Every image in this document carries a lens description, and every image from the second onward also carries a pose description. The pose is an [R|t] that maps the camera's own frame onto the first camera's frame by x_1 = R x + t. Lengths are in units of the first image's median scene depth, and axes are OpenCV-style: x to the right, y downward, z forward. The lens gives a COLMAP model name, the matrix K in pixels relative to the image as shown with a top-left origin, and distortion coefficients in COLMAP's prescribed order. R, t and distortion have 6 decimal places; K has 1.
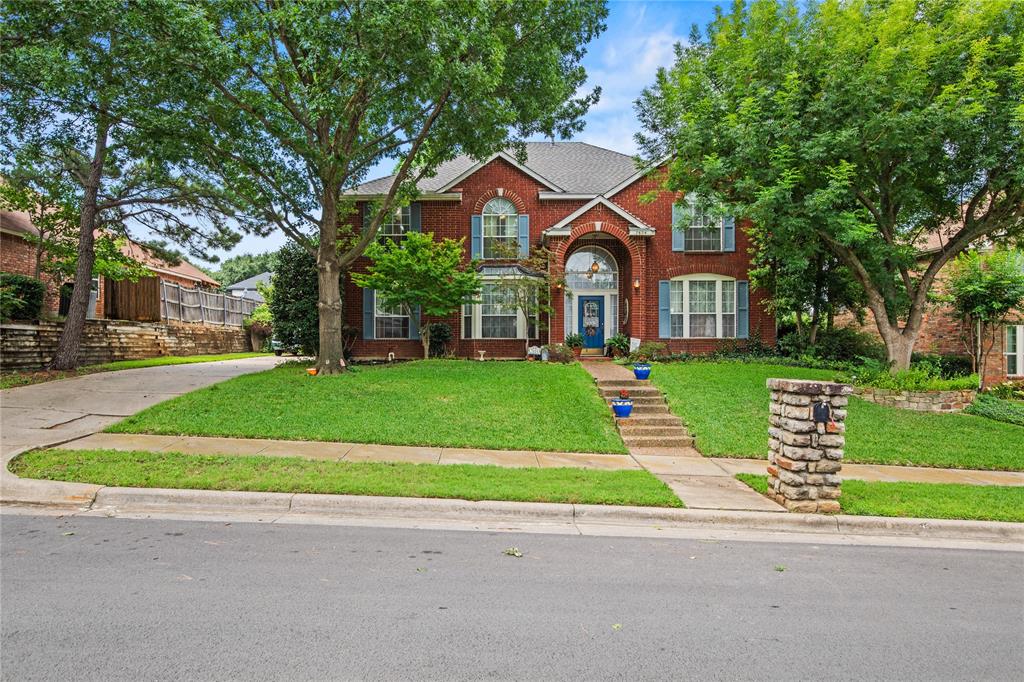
lens RADIAL K [[581.8, 0, 509.6], [0, 581.8, 332.7], [0, 0, 1]] dist [-0.015804, 0.009719]
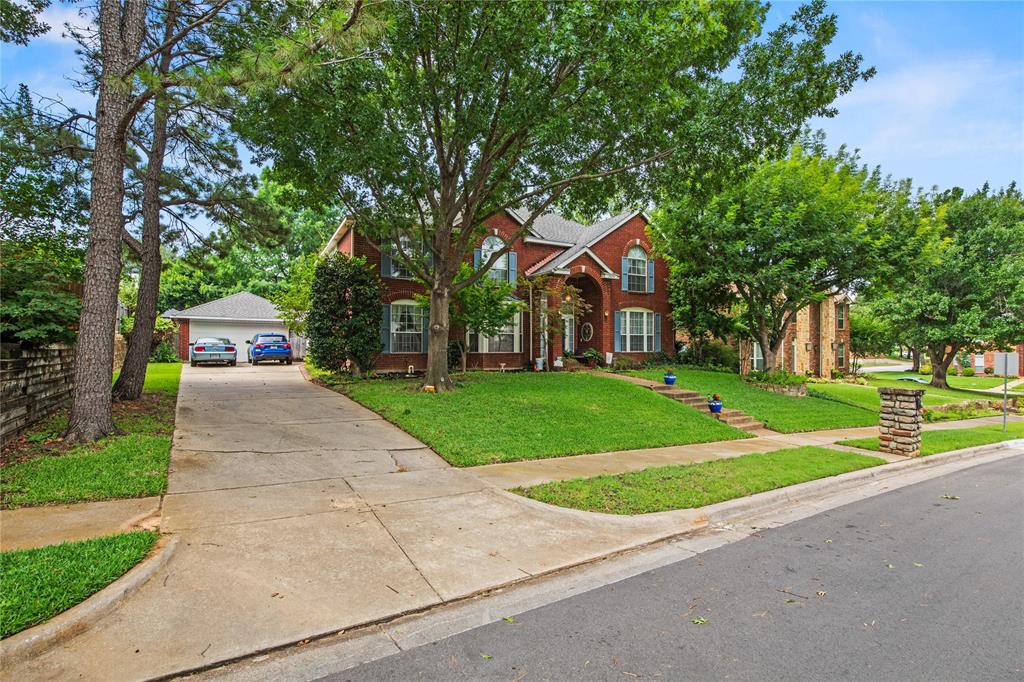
lens RADIAL K [[478.8, 0, 506.9], [0, 478.8, 337.2], [0, 0, 1]] dist [-0.031676, 0.006035]
pose [[0.867432, 0.009032, 0.497473, -0.541049], [-0.013311, 0.999899, 0.005057, -0.029139], [-0.497377, -0.011009, 0.867464, 0.128457]]
